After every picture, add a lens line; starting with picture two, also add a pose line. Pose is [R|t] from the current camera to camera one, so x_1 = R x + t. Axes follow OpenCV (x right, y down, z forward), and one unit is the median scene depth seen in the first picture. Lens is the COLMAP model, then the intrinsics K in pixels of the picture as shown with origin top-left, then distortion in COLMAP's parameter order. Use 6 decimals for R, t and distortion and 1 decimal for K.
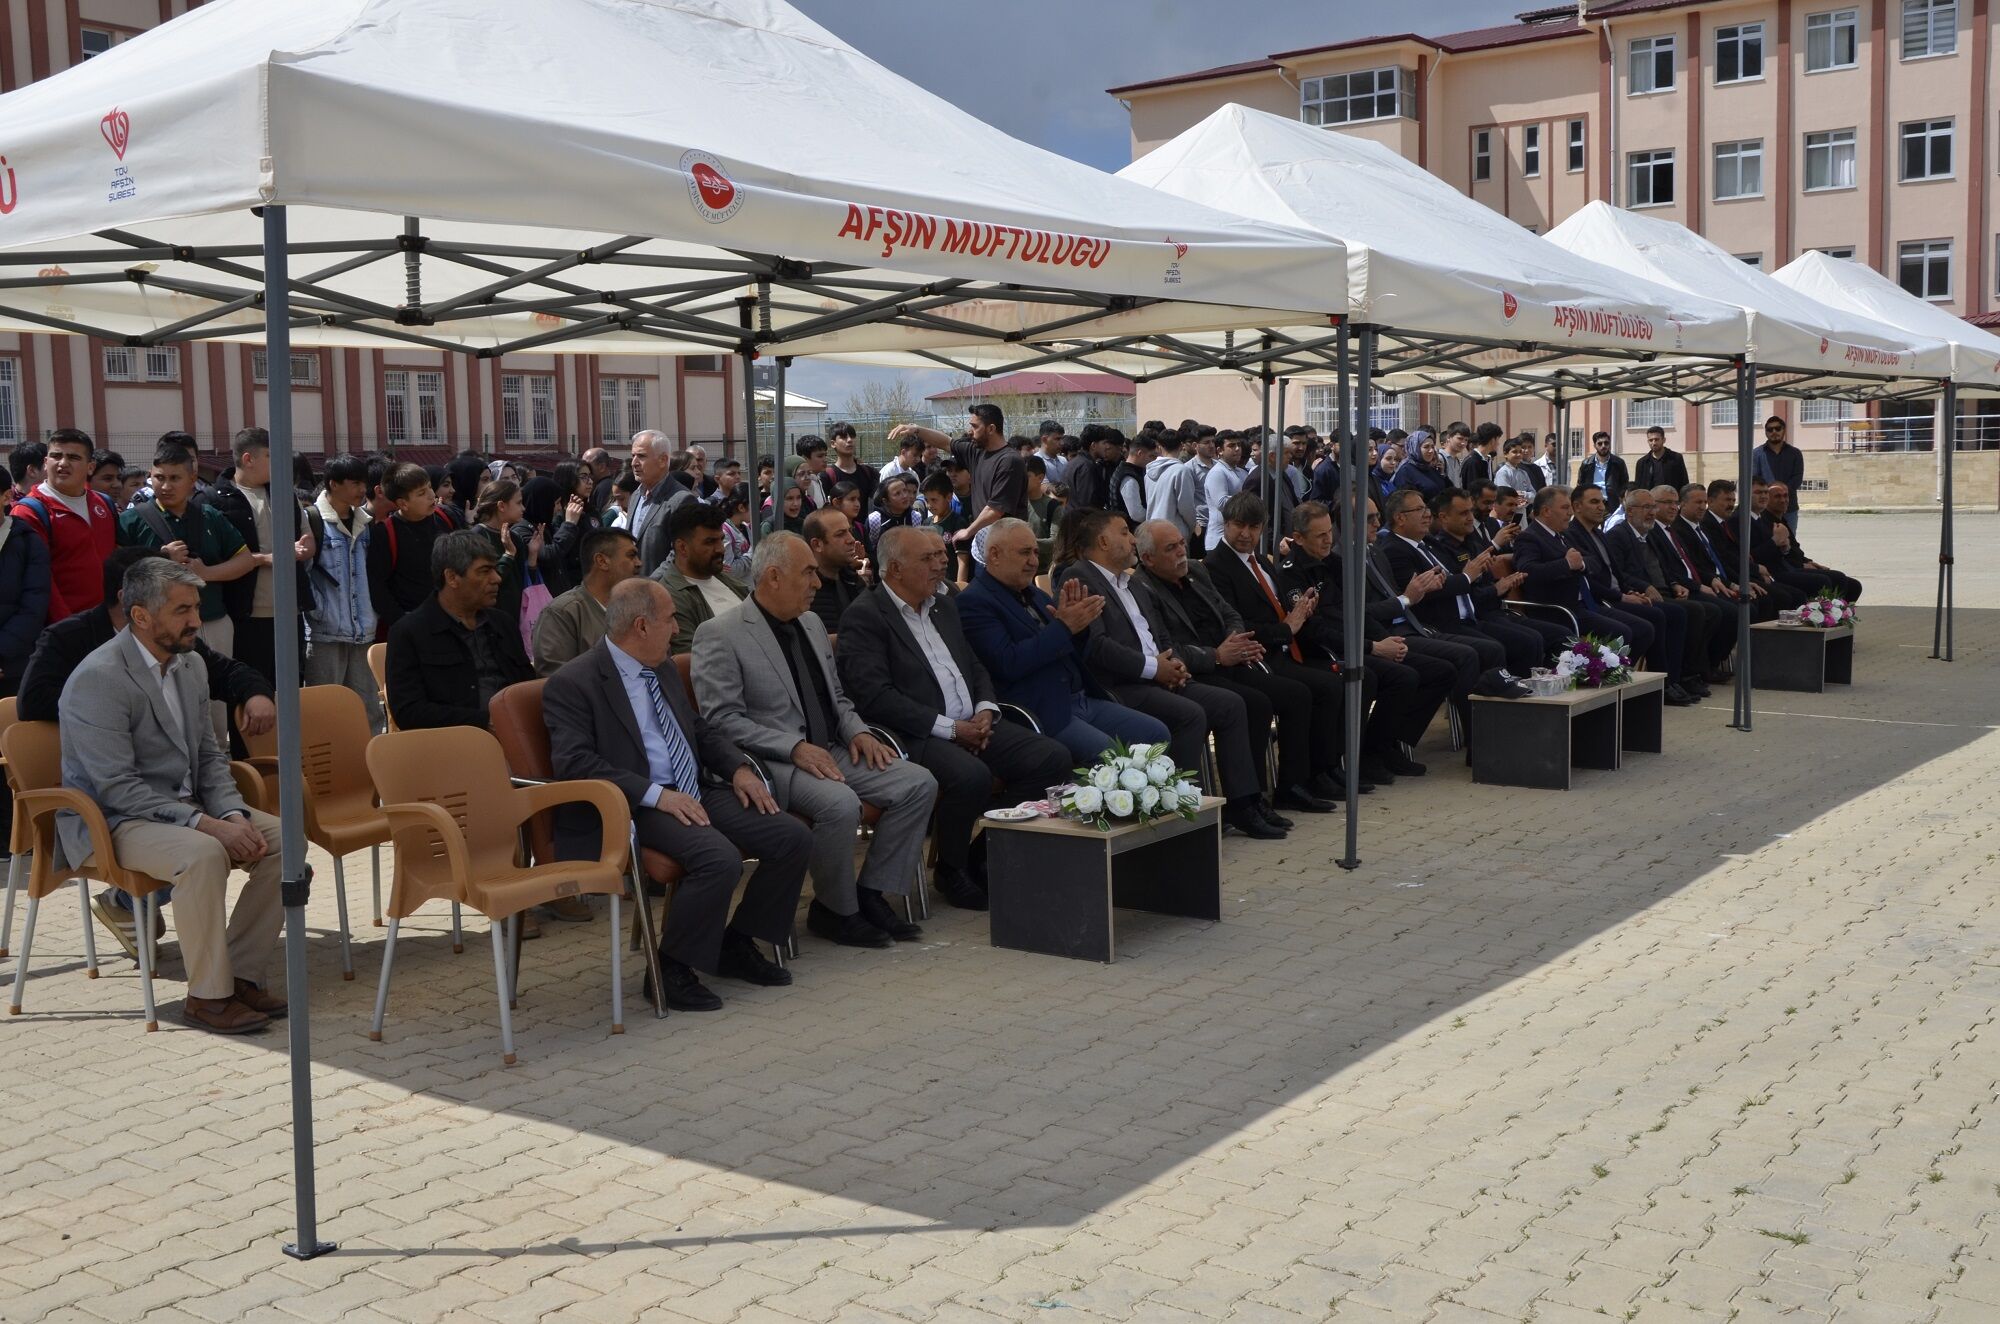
lens RADIAL K [[1983.8, 0, 1035.5], [0, 1983.8, 703.1], [0, 0, 1]] dist [-0.015453, 0.000000]
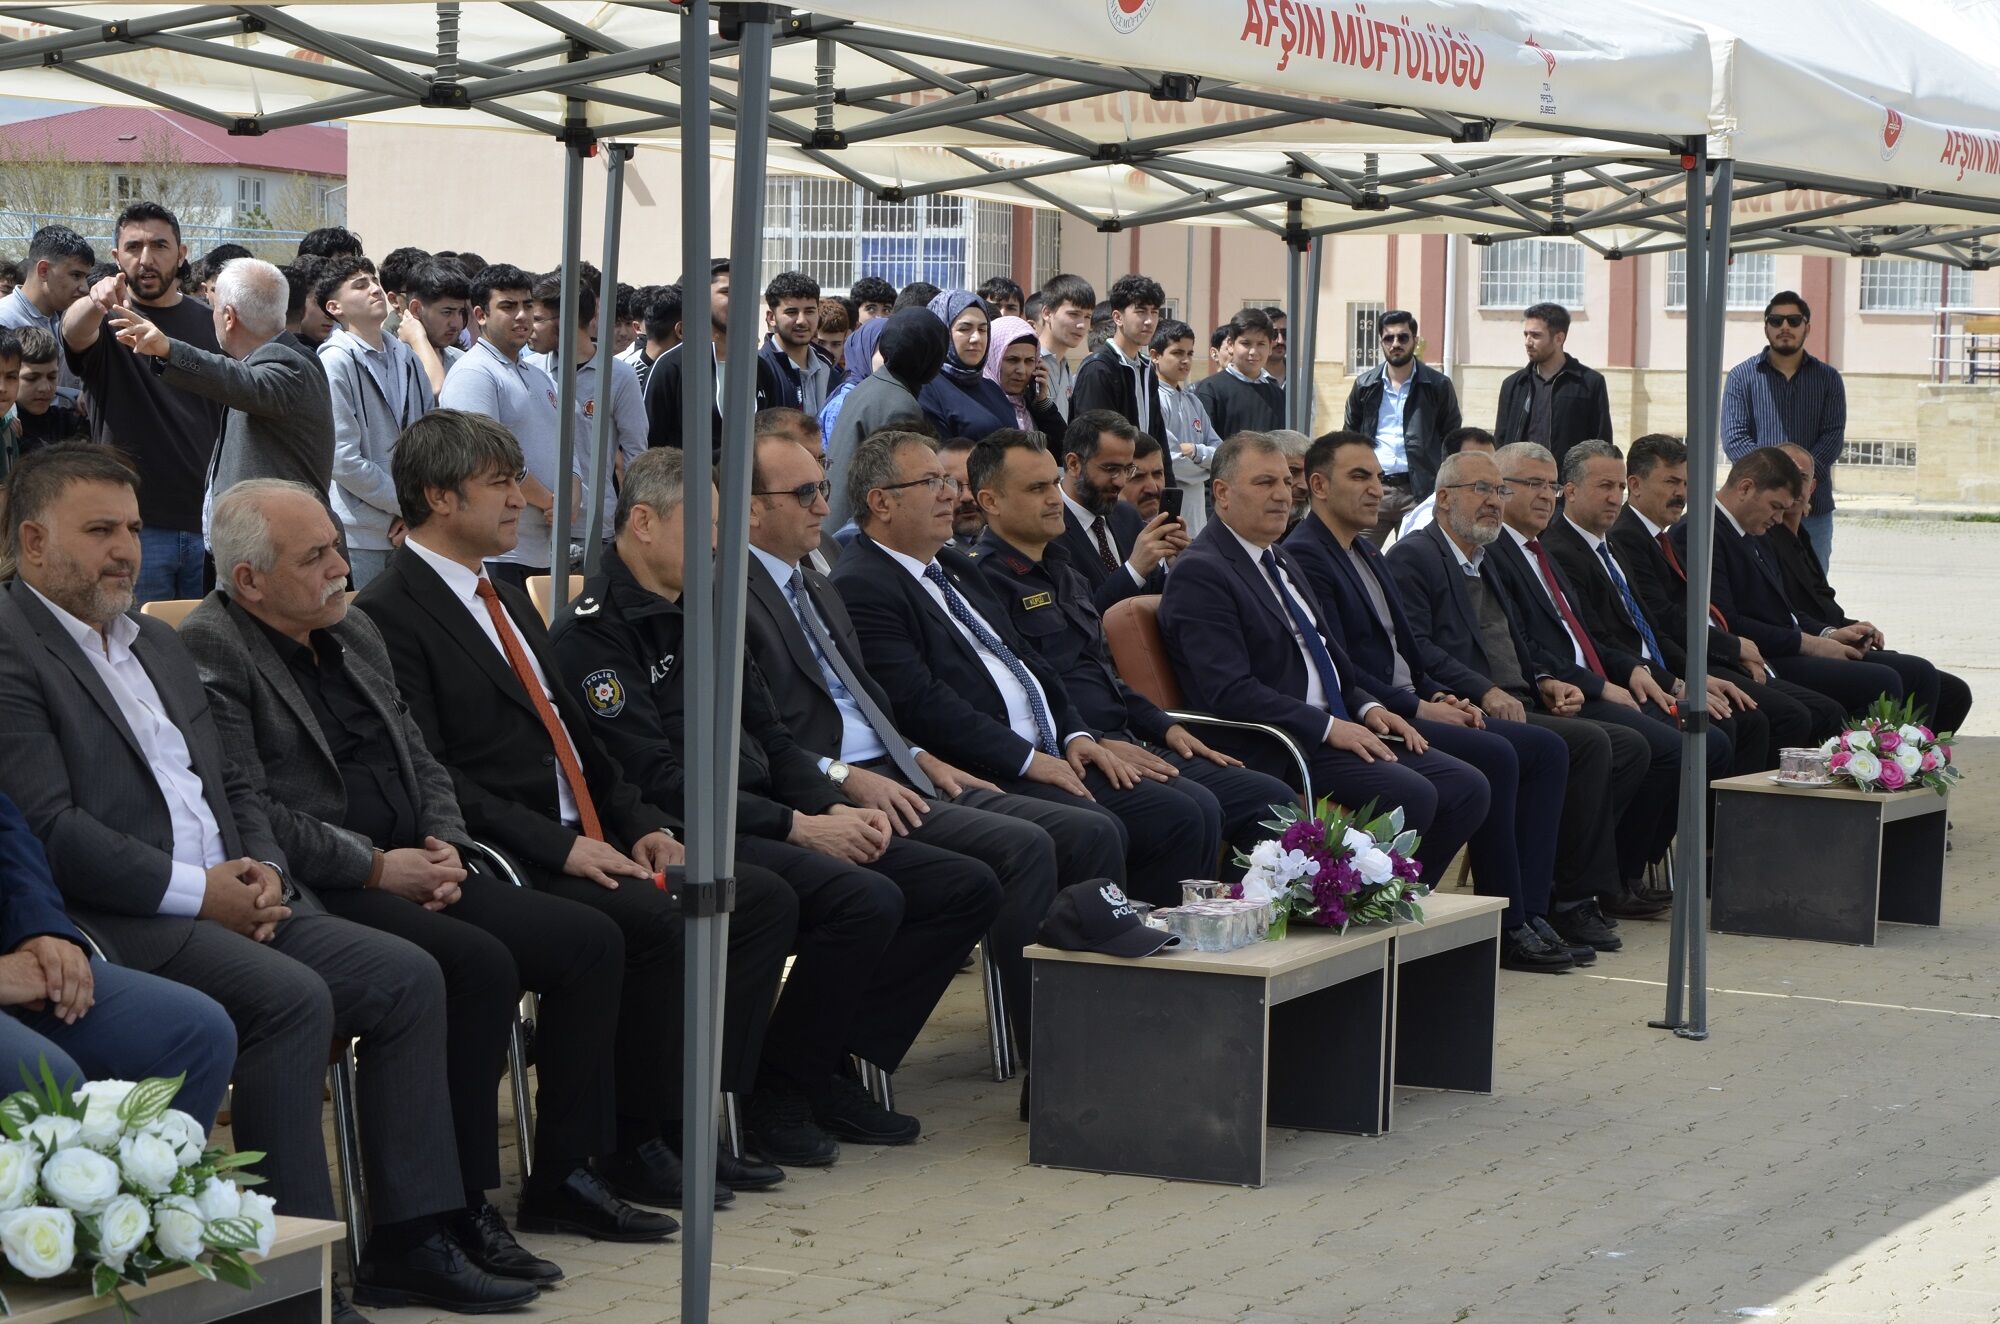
lens RADIAL K [[4682.3, 0, 997.5], [0, 4682.3, 827.1], [0, 0, 1]] dist [0.012481, 0.000000]
pose [[0.982319, 0.022868, 0.185811, 0.029290], [-0.019366, 0.999599, -0.020638, -0.006902], [-0.186209, 0.016674, 0.982369, 0.054836]]
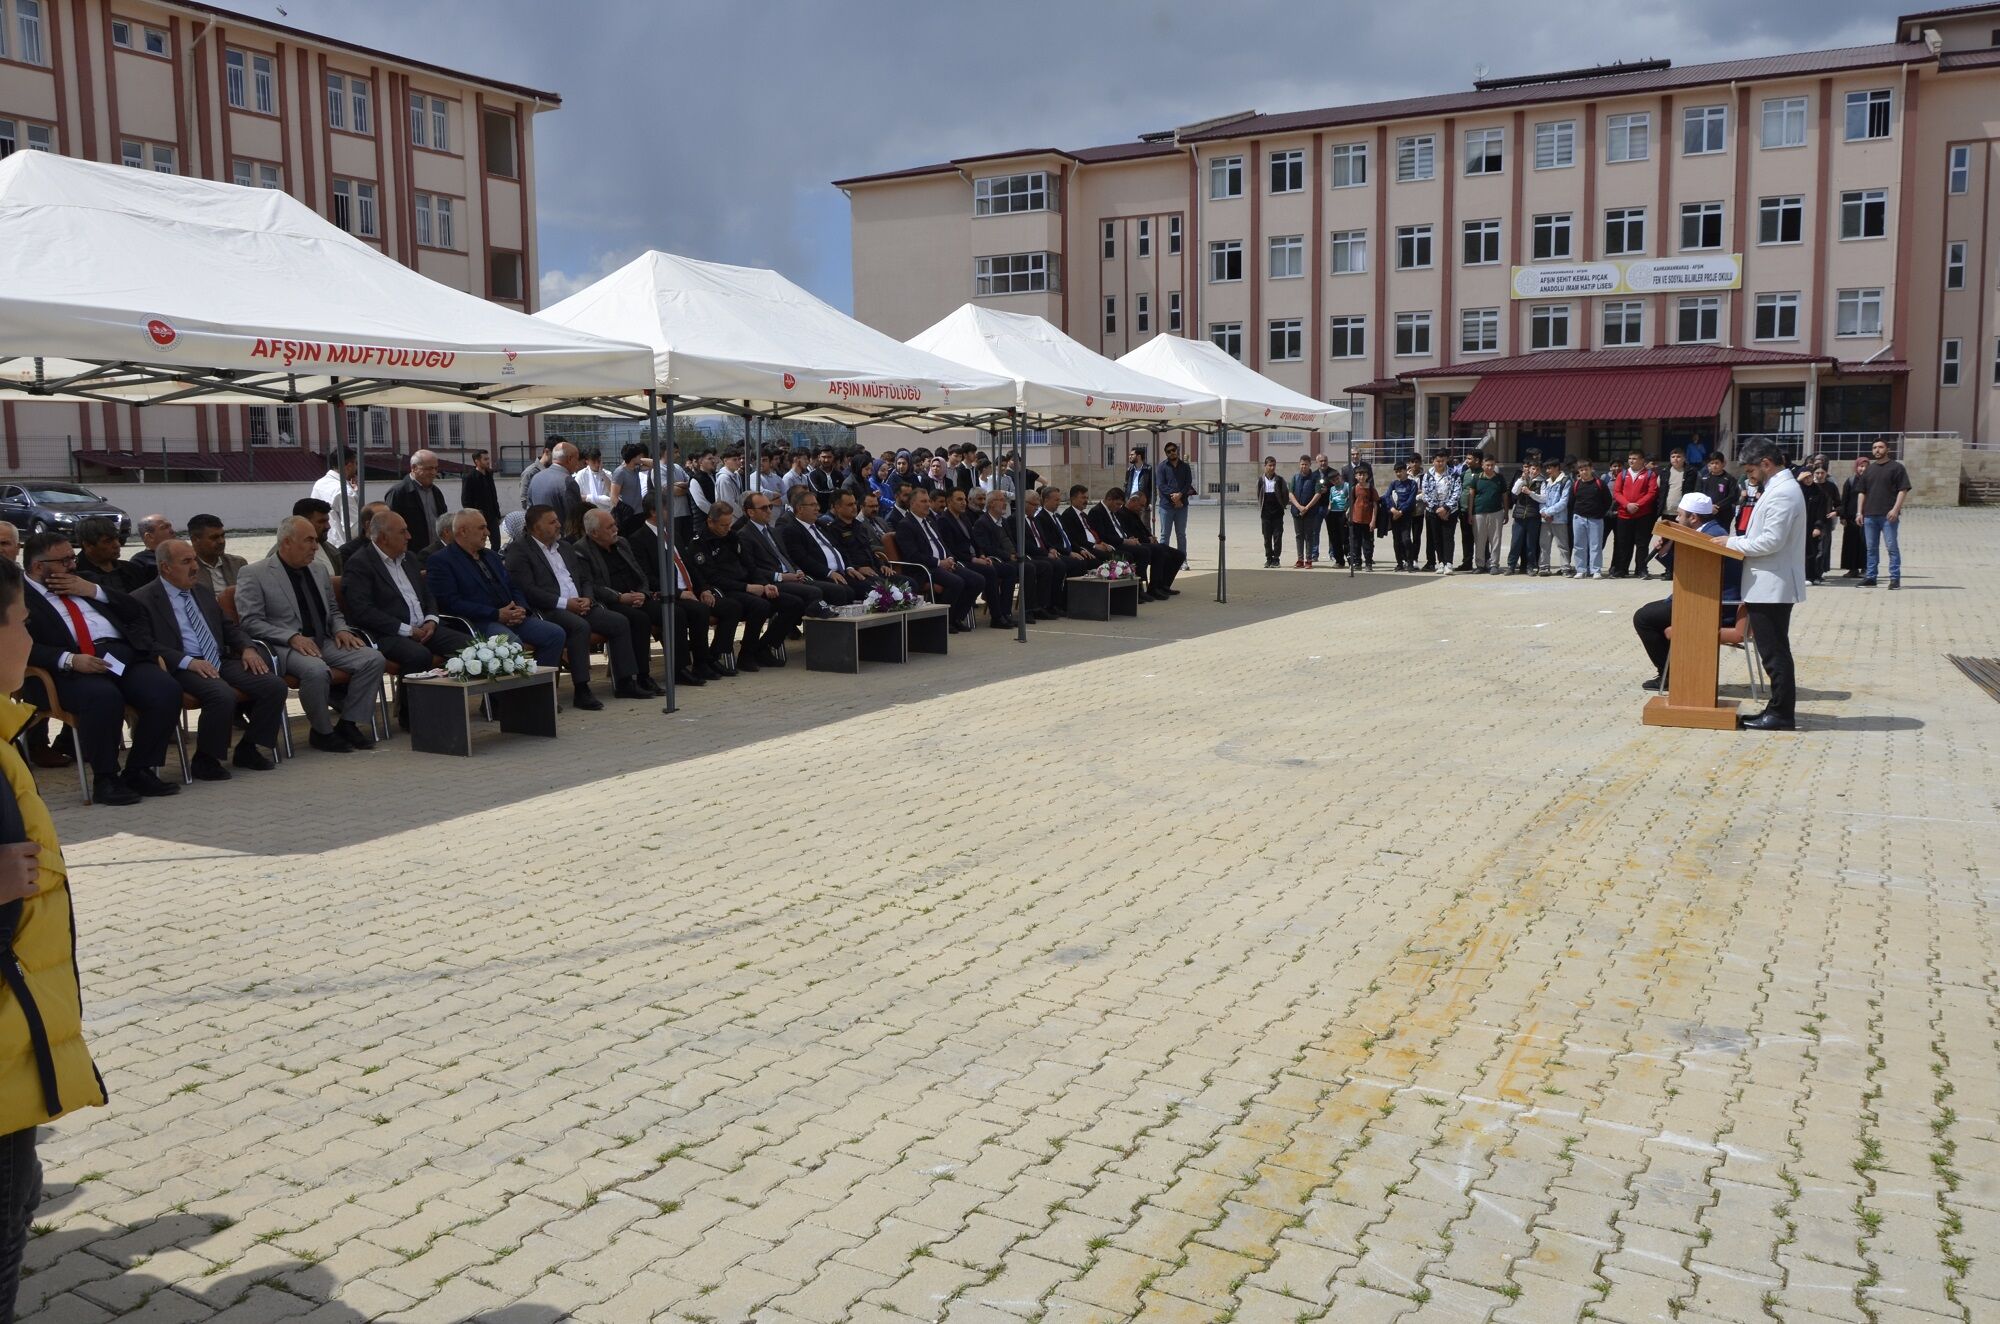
lens RADIAL K [[1538.6, 0, 1017.4], [0, 1538.6, 682.5], [0, 0, 1]] dist [-0.035887, 0.015638]
pose [[0.991838, -0.007086, 0.127305, 0.189790], [0.004519, 0.999781, 0.020446, 0.020453], [-0.127422, -0.019704, 0.991653, -0.230671]]
